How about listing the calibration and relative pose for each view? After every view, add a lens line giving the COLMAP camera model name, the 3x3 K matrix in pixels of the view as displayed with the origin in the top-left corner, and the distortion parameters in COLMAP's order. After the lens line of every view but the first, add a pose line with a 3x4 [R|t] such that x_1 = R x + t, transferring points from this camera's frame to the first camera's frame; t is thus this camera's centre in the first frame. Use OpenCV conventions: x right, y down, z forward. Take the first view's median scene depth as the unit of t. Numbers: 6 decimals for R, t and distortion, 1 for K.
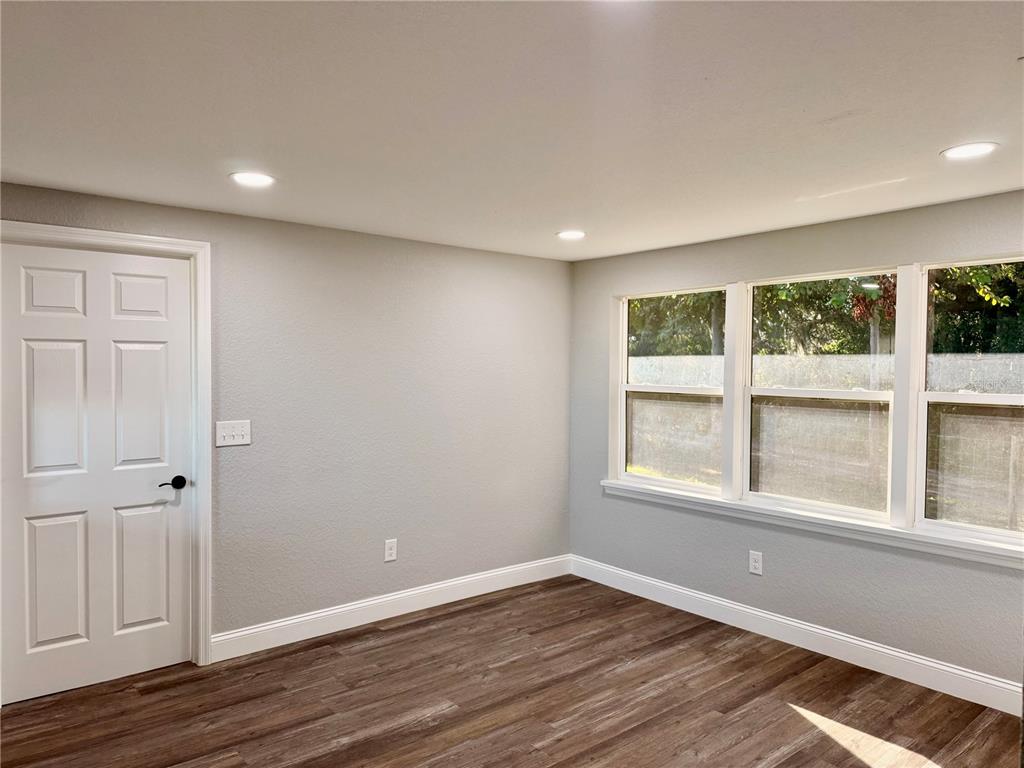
lens RADIAL K [[735.8, 0, 505.5], [0, 735.8, 385.5], [0, 0, 1]] dist [-0.011213, -0.005781]
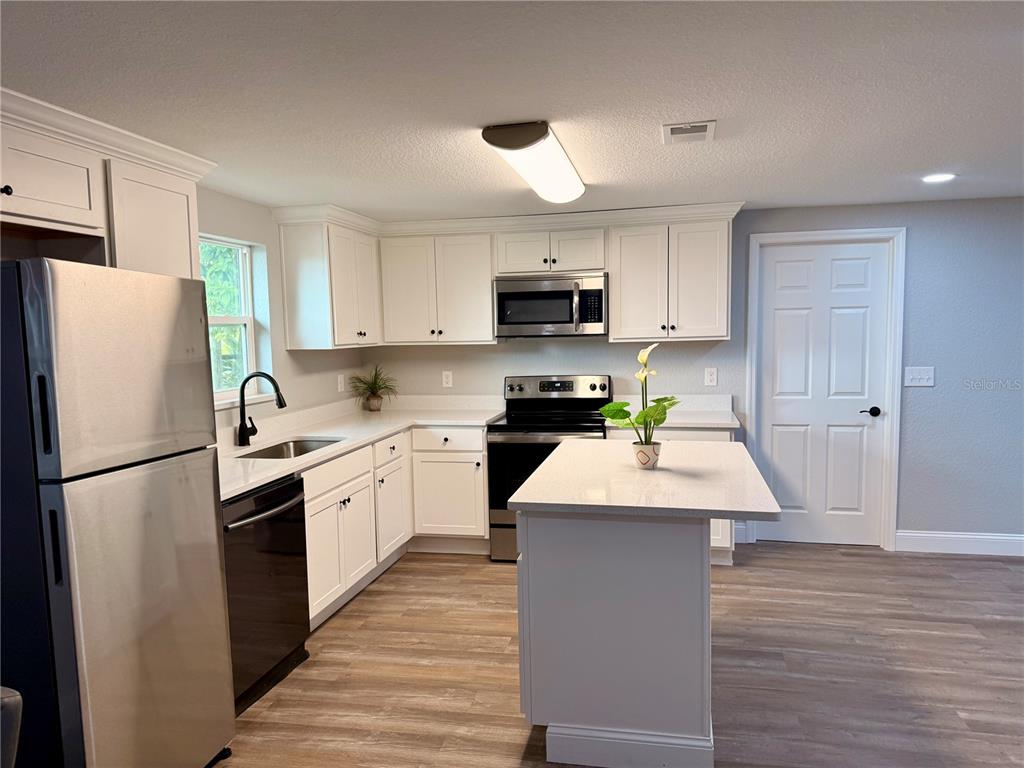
lens RADIAL K [[735.8, 0, 505.9], [0, 735.8, 387.7], [0, 0, 1]] dist [-0.011213, -0.005781]
pose [[0.620968, 0.041500, -0.782736, 0.191098], [-0.001862, 0.998673, 0.051471, 0.019988], [0.783833, -0.030505, 0.620222, -0.373292]]
